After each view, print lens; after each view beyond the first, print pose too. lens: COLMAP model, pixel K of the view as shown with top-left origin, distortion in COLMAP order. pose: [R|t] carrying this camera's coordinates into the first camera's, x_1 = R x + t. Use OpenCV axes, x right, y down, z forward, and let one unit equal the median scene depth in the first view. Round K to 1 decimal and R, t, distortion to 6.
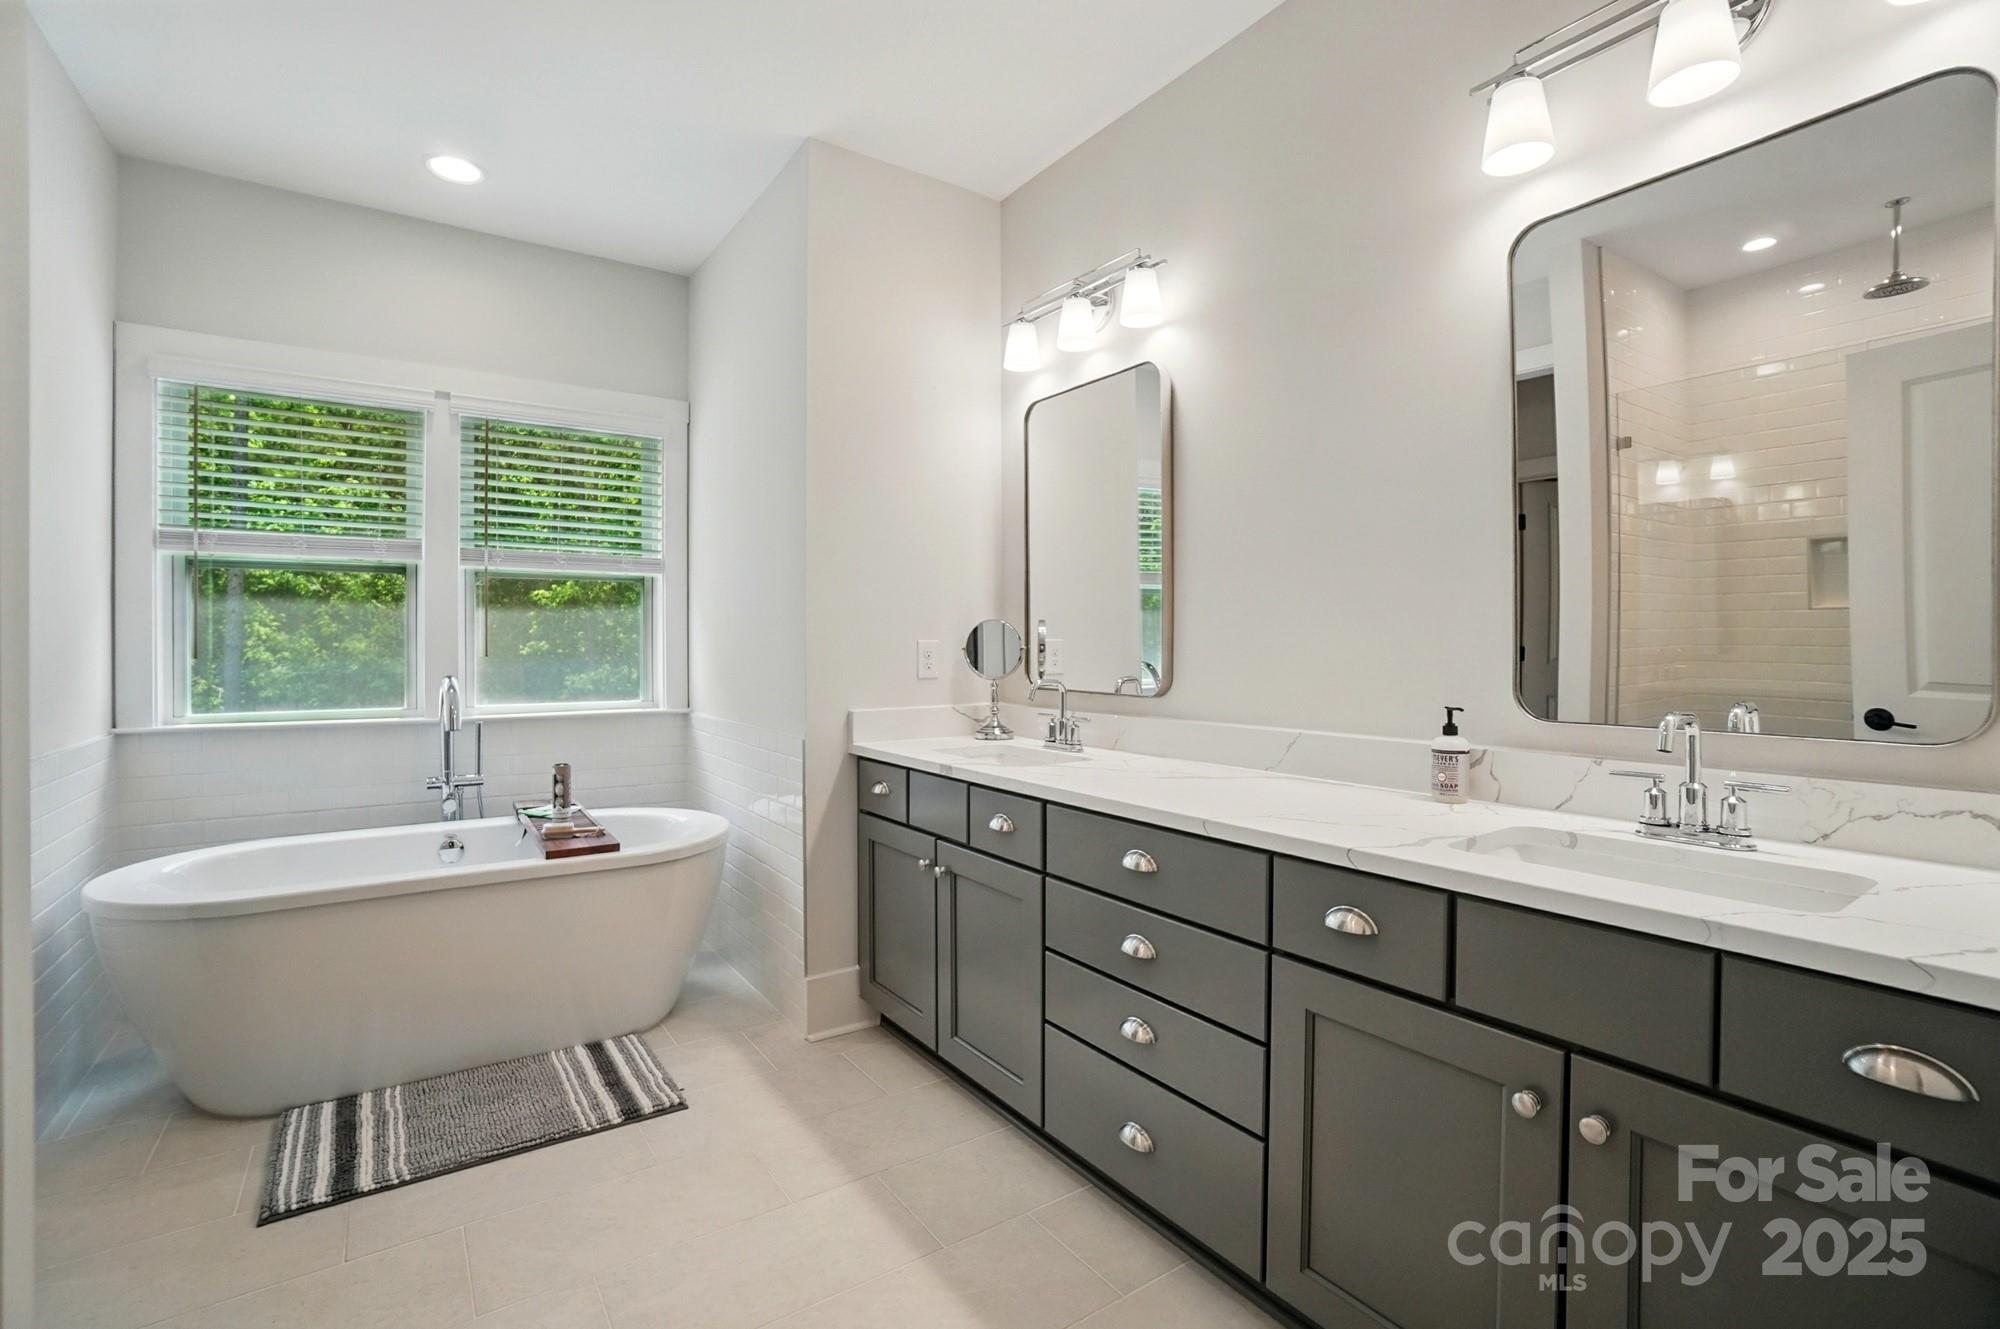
lens RADIAL K [[930.5, 0, 1000.0], [0, 930.5, 664.5], [0, 0, 1]] dist [-0.084994, 0.042934]
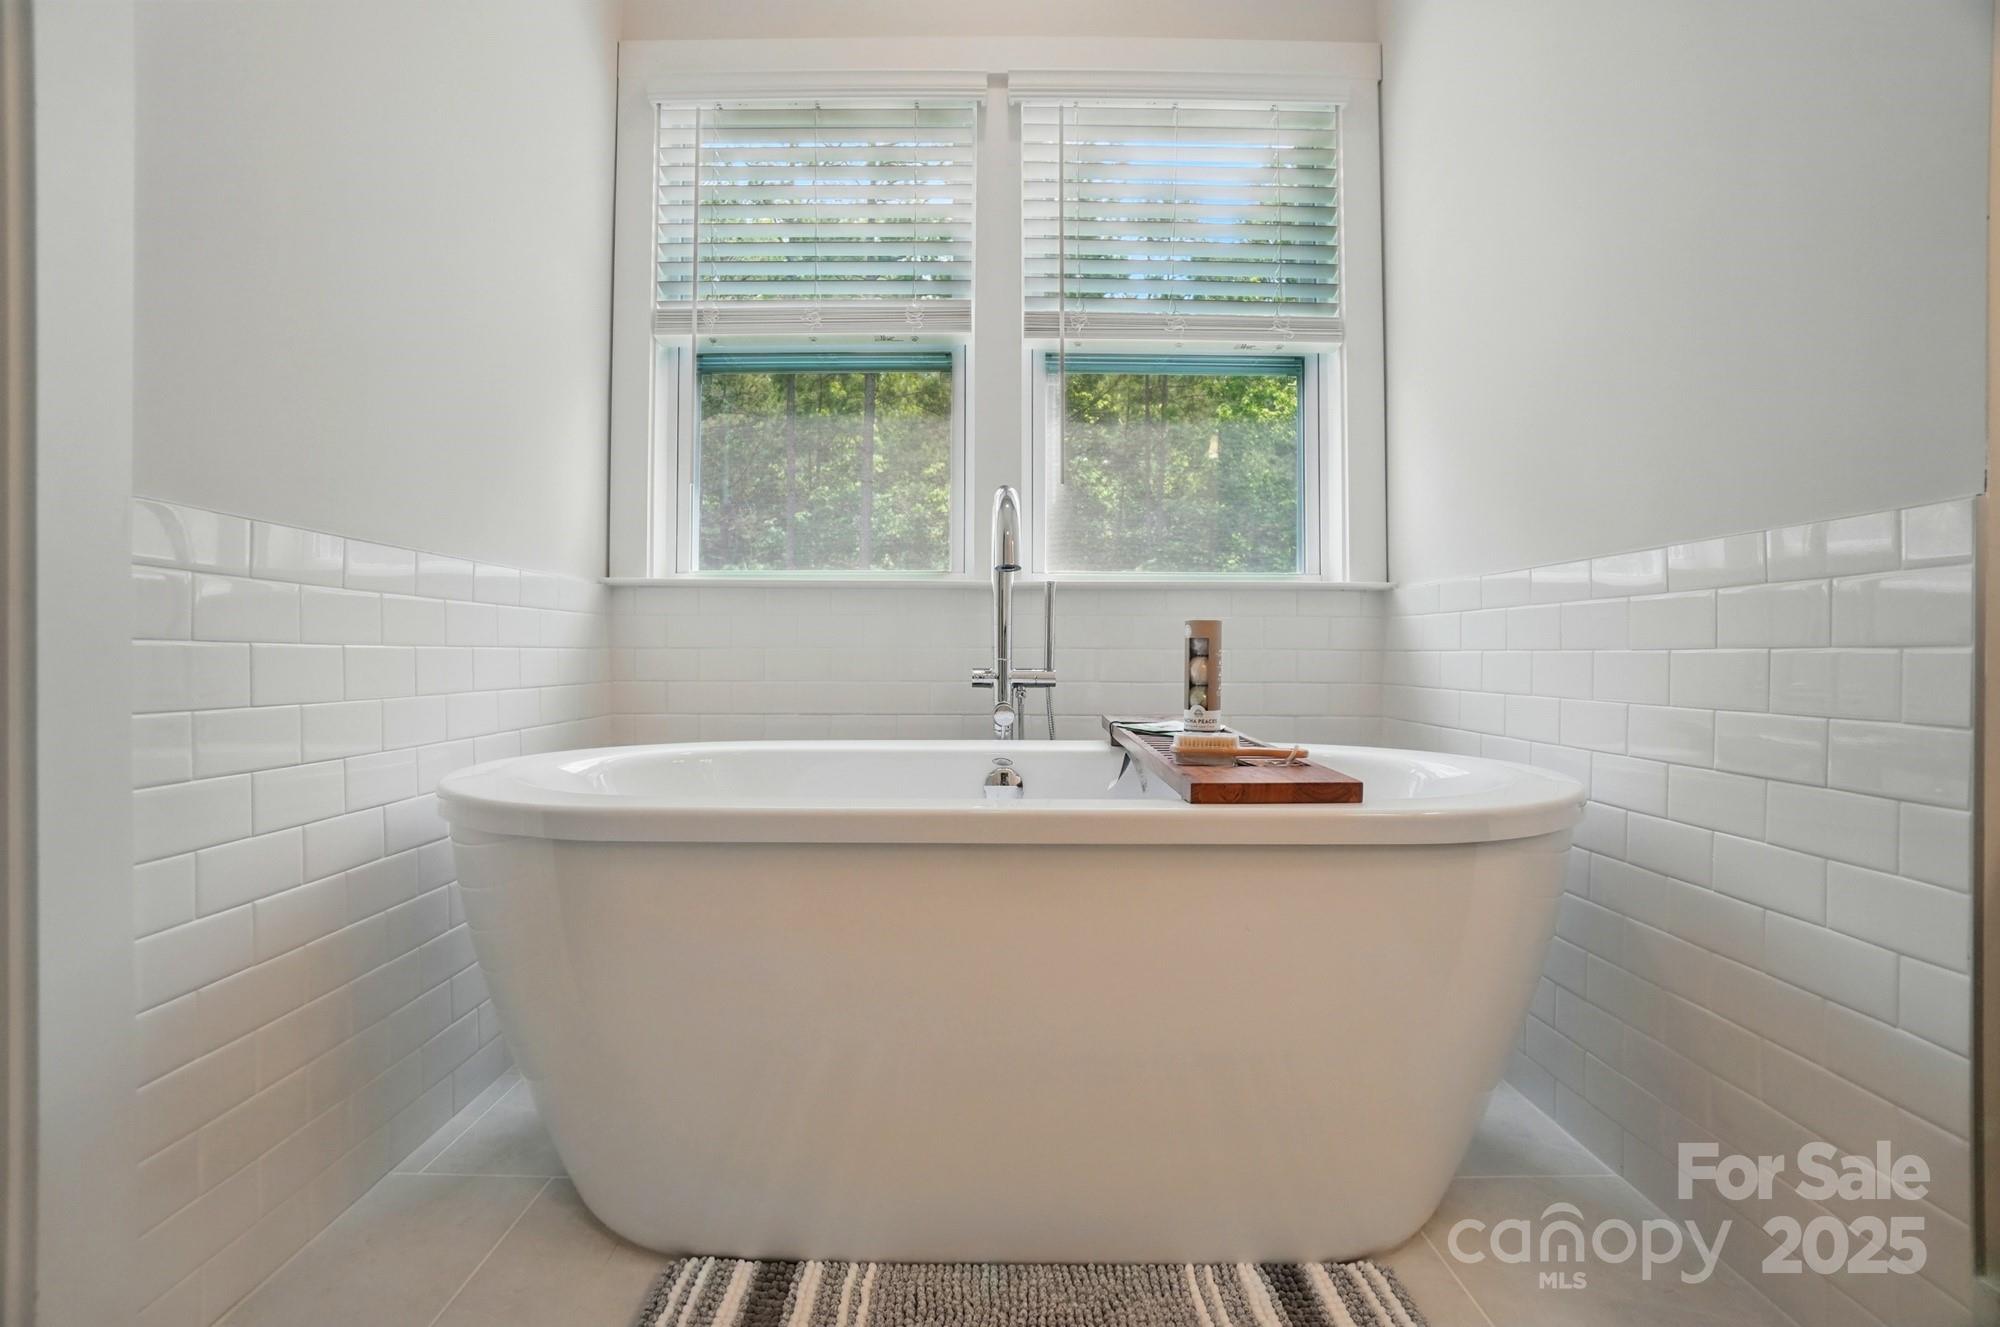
lens RADIAL K [[904.0, 0, 944.5], [0, 904.0, 655.1], [0, 0, 1]] dist [-0.041031, -0.000082]
pose [[0.803509, -0.001493, -0.595290, -0.308470], [-0.011251, 0.999780, -0.017694, 0.139020], [0.595186, 0.020915, 0.803316, 0.539637]]
